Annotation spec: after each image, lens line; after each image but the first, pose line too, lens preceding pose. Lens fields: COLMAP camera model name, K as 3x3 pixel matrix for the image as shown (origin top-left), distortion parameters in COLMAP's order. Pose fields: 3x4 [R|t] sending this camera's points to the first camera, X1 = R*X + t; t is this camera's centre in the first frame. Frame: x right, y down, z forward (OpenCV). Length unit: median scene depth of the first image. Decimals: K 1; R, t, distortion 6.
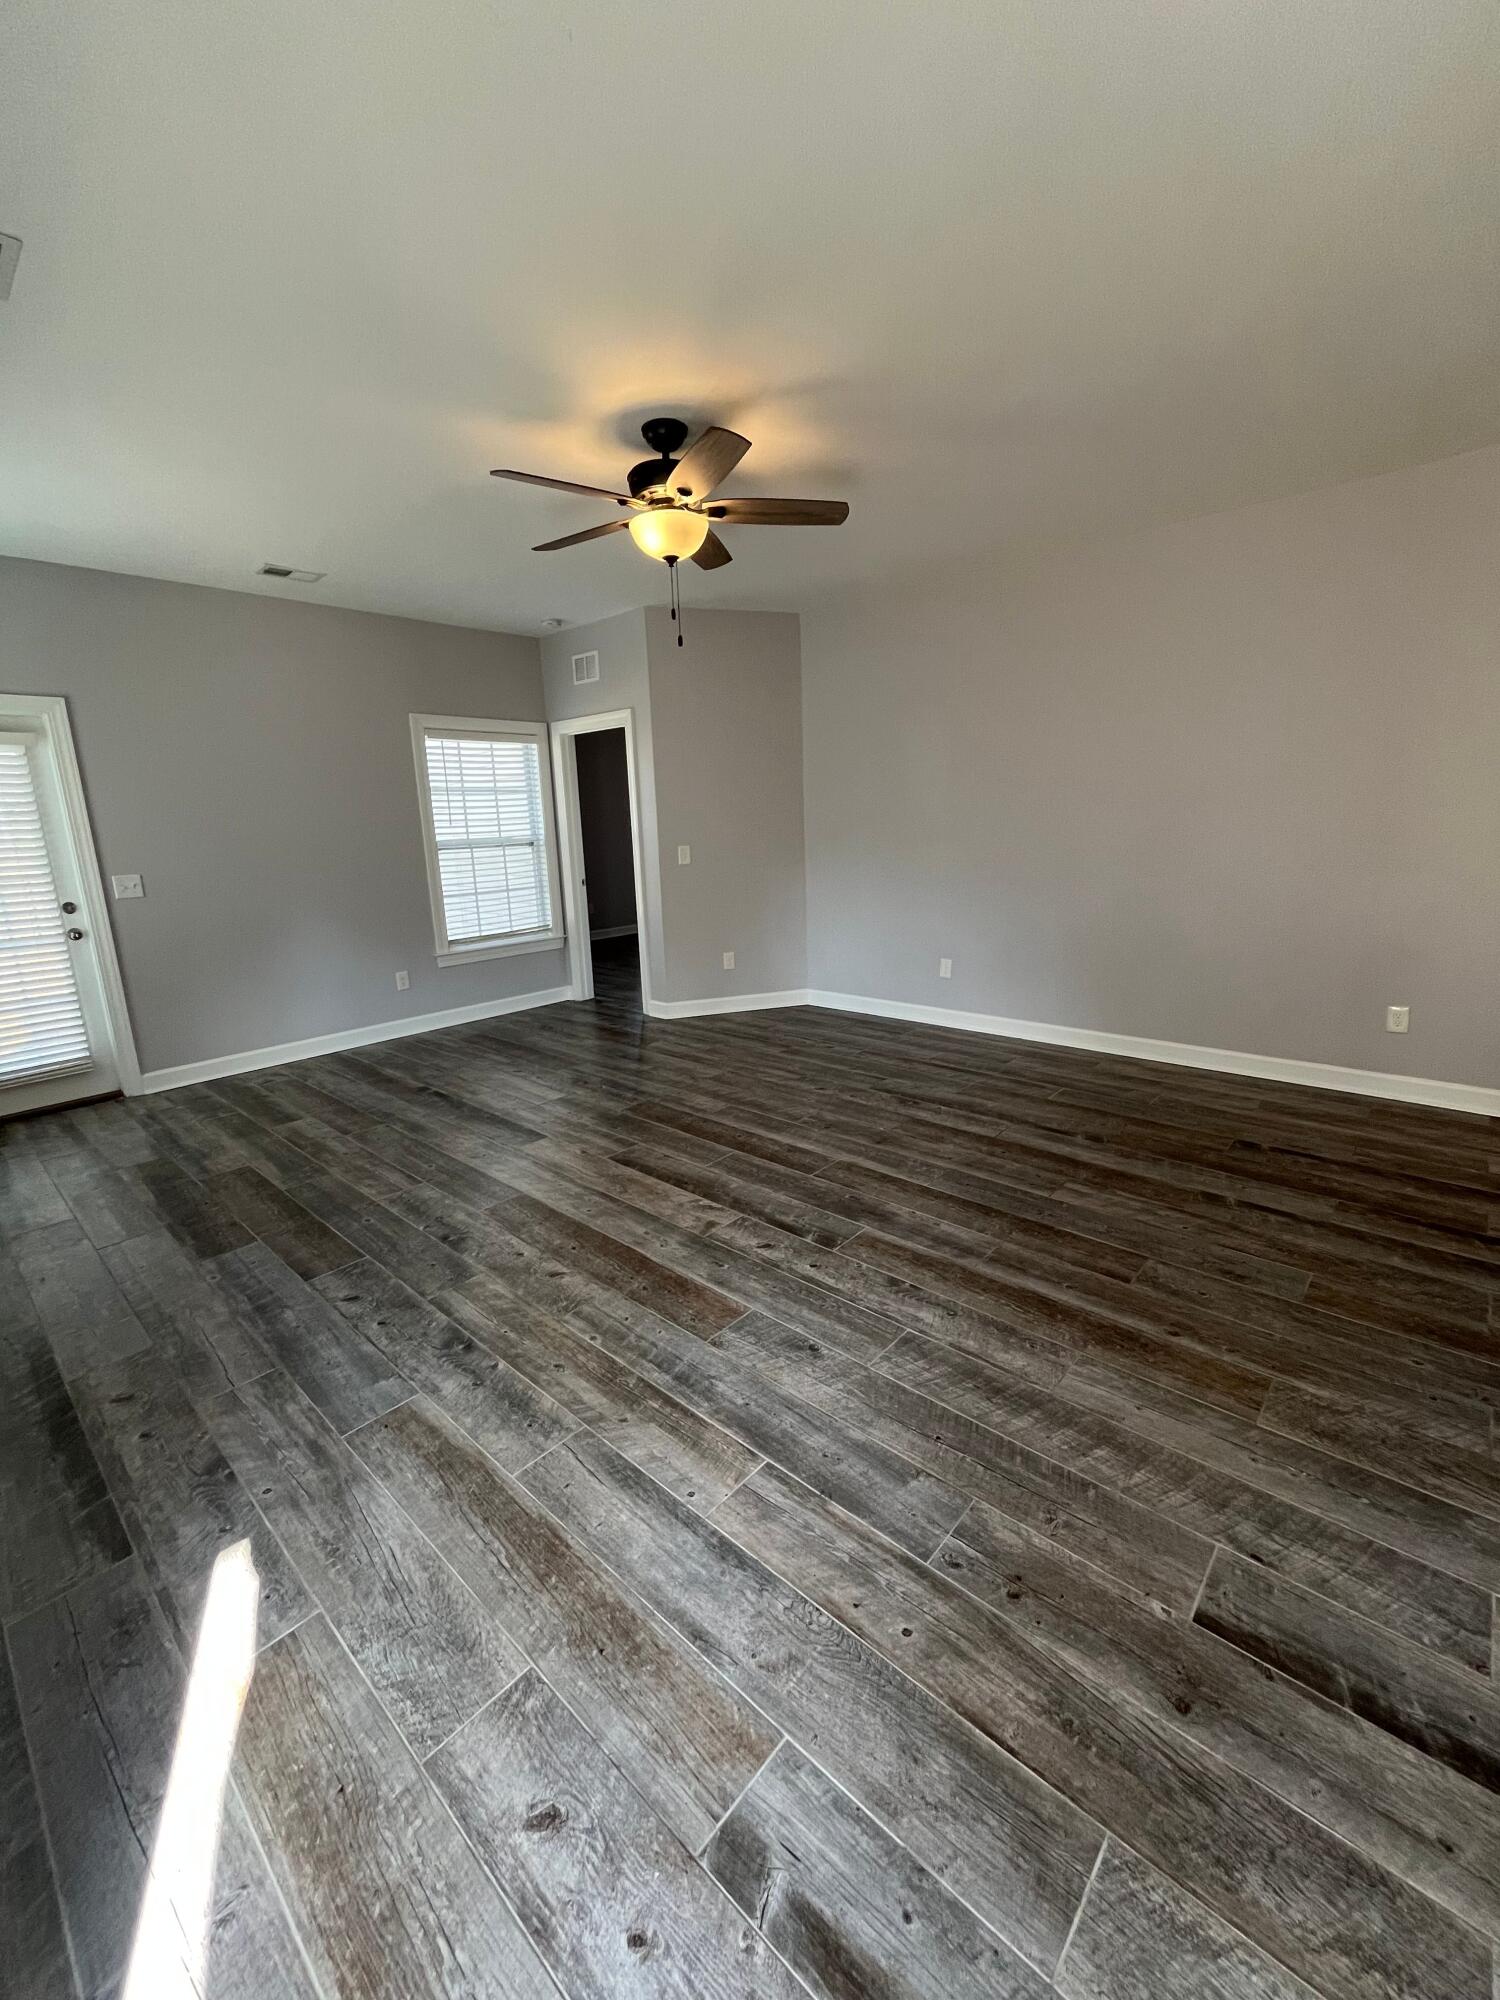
lens RADIAL K [[809.5, 0, 746.0], [0, 809.5, 1001.0], [0, 0, 1]] dist [0.001092, -0.000549]
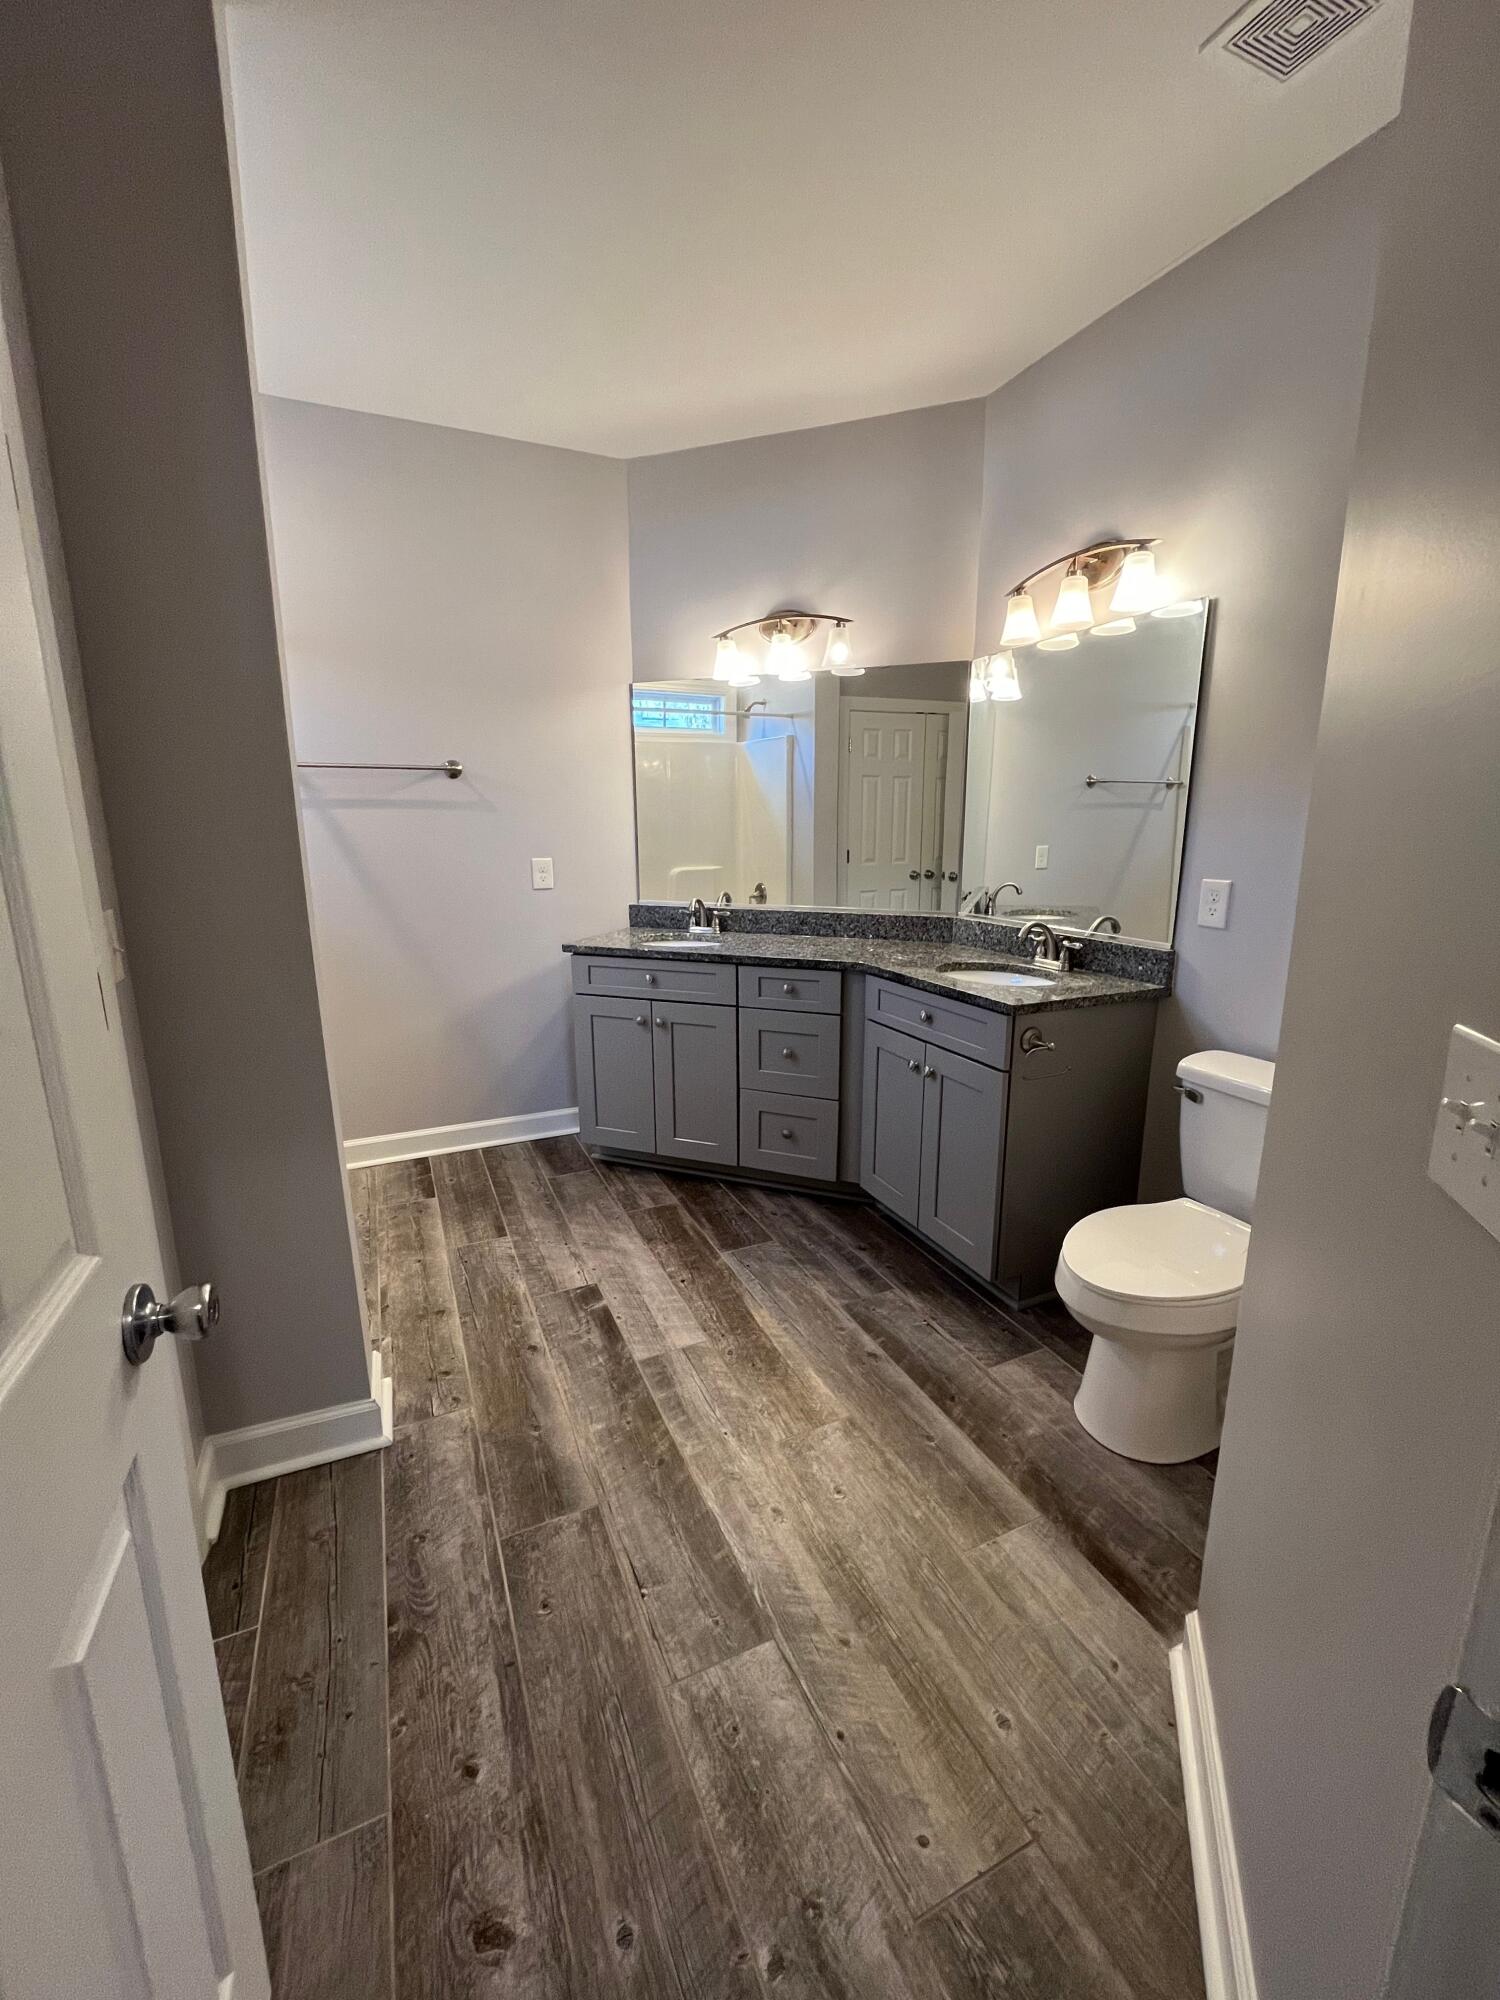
lens RADIAL K [[809.5, 0, 751.9], [0, 809.5, 993.2], [0, 0, 1]] dist [0.001092, -0.000549]
pose [[-0.921294, -0.045525, 0.386193, -0.884943], [0.118912, 0.912570, 0.391249, -0.242868], [-0.370240, 0.406378, -0.835332, 1.349087]]
